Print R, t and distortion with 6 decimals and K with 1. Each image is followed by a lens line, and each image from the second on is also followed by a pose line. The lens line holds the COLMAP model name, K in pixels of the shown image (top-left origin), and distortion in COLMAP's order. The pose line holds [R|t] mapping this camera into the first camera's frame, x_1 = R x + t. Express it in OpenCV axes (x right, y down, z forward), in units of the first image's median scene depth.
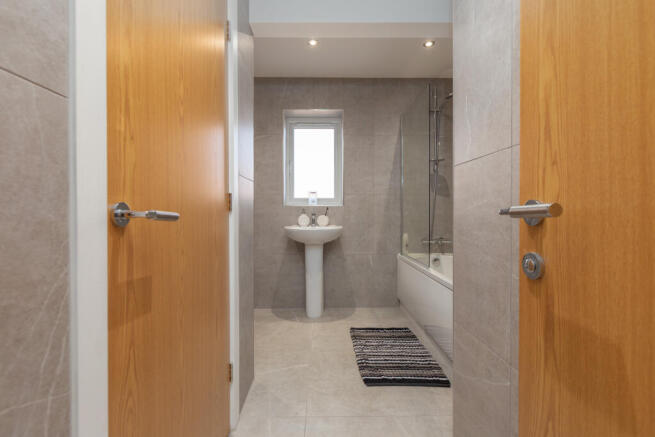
lens RADIAL K [[302.4, 0, 327.1], [0, 302.4, 215.7], [0, 0, 1]] dist [0.002717, 0.001304]
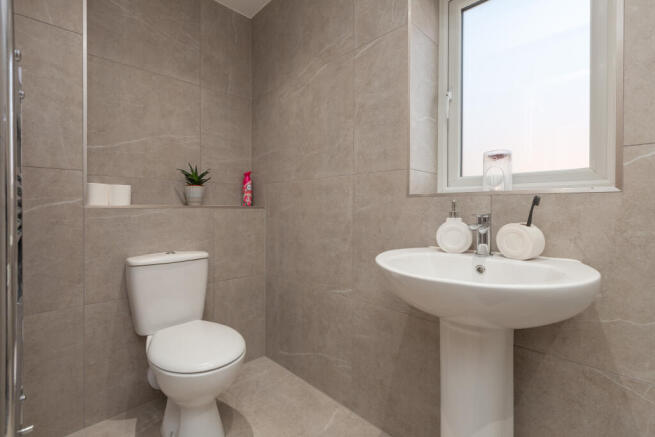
lens RADIAL K [[302.4, 0, 313.3], [0, 302.4, 206.8], [0, 0, 1]] dist [0.002717, 0.001304]
pose [[0.709827, -0.000527, -0.704376, 0.052789], [-0.007765, 0.999933, -0.008574, -0.013290], [0.704333, 0.011556, 0.709776, 0.624209]]
